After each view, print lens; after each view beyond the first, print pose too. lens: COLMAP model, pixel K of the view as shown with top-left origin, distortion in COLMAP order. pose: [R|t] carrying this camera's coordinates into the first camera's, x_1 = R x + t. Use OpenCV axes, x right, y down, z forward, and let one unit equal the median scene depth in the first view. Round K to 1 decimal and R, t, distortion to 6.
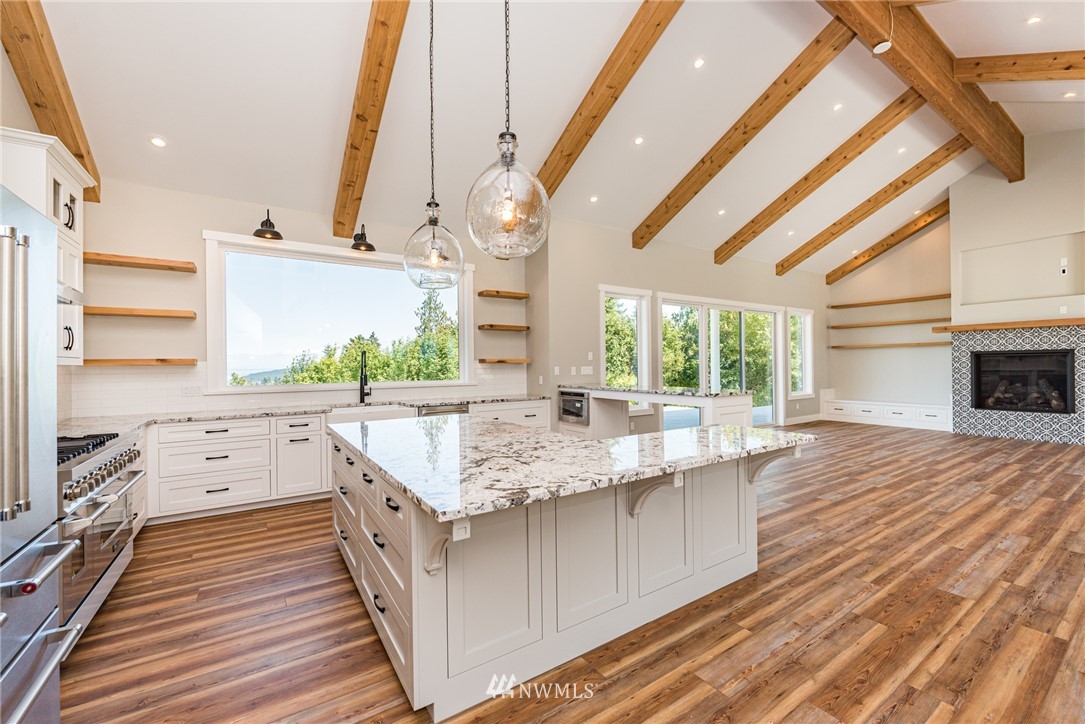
lens RADIAL K [[429.6, 0, 540.2], [0, 429.6, 364.7], [0, 0, 1]] dist [-0.011180, -0.000737]
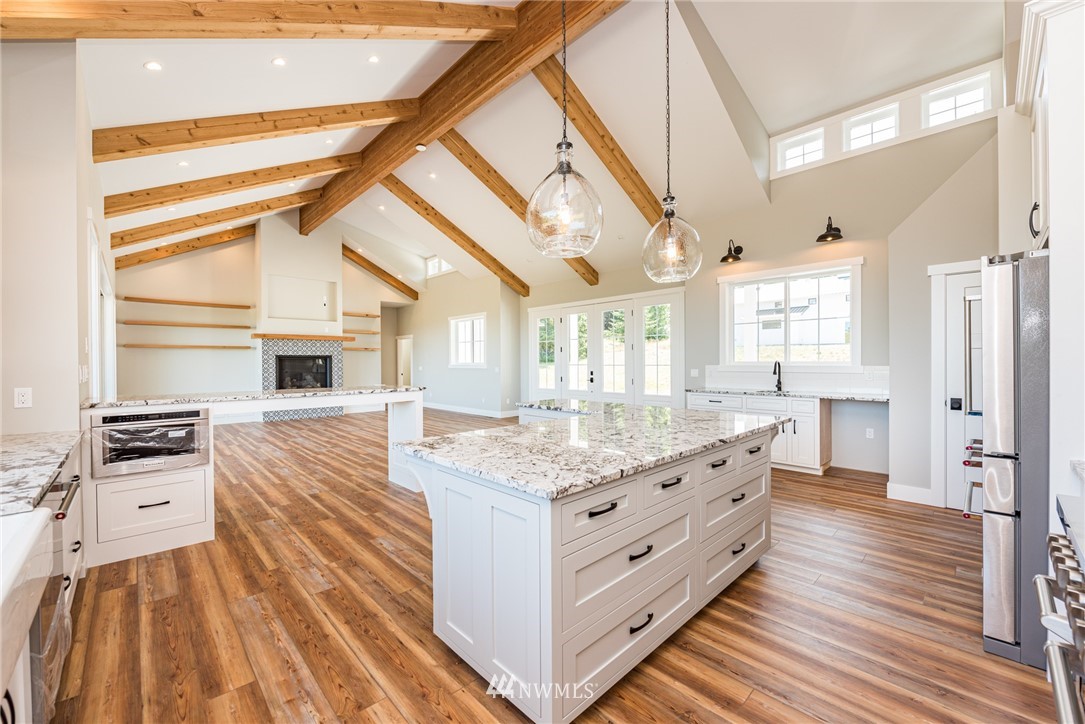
lens RADIAL K [[429.6, 0, 535.9], [0, 429.6, 365.7], [0, 0, 1]] dist [-0.011180, -0.000737]
pose [[-0.173356, 0.002865, 0.984855, -0.430582], [0.005703, 0.999982, -0.001905, 0.008320], [-0.984843, 0.005287, -0.173369, 0.516088]]
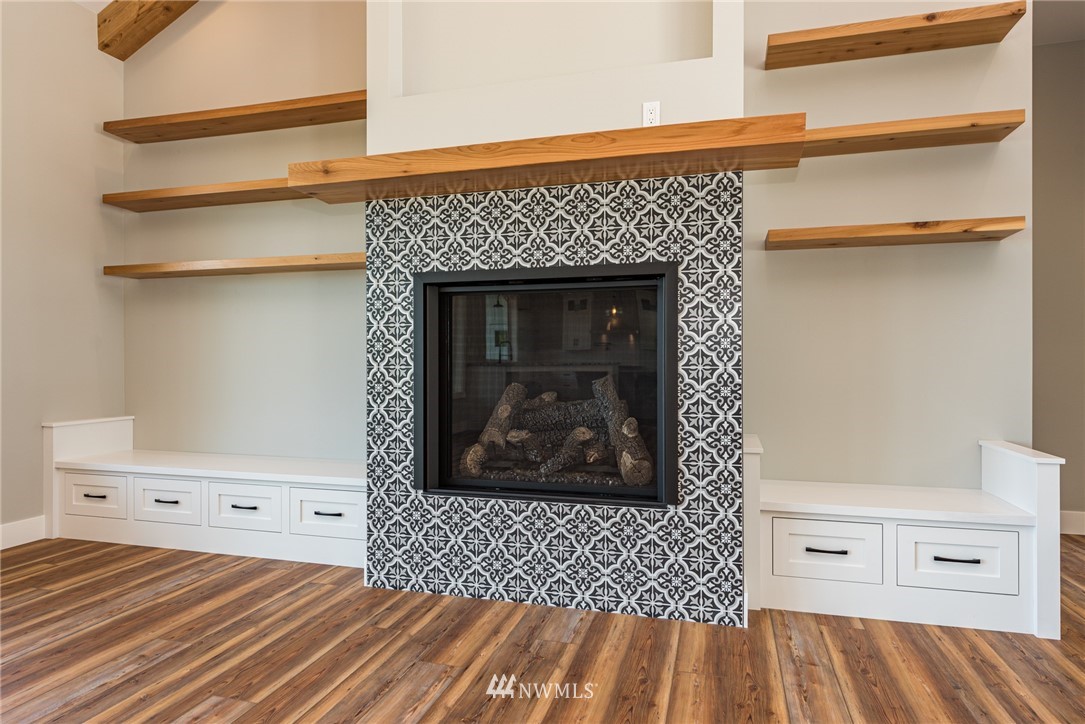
lens RADIAL K [[667.9, 0, 537.2], [0, 667.9, 363.7], [0, 0, 1]] dist [-0.003493, 0.003439]
pose [[0.742660, 0.008651, 0.669613, 0.903076], [-0.009222, 0.999954, -0.002690, 0.028228], [-0.669605, -0.004178, 0.742705, 0.731177]]
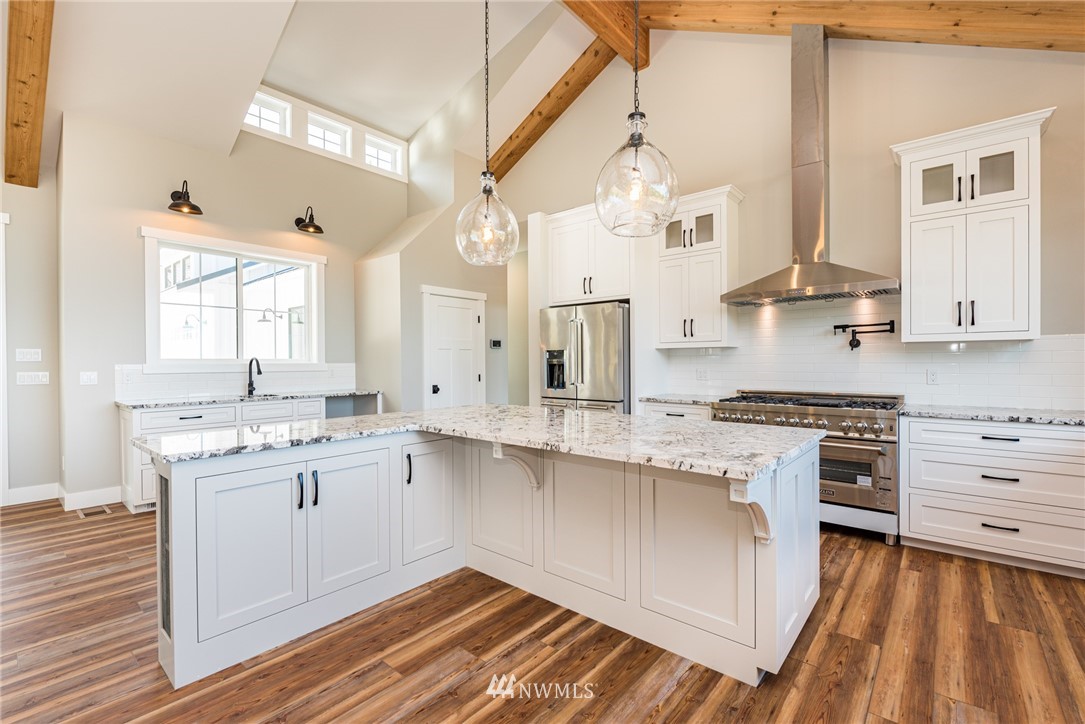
lens RADIAL K [[479.6, 0, 546.8], [0, 479.6, 363.2], [0, 0, 1]] dist [0.000131, -0.000249]
pose [[-0.956646, 0.017582, -0.290723, 0.058053], [0.017005, 0.999845, 0.004512, 0.012751], [0.290758, -0.000628, -0.956797, 0.750071]]
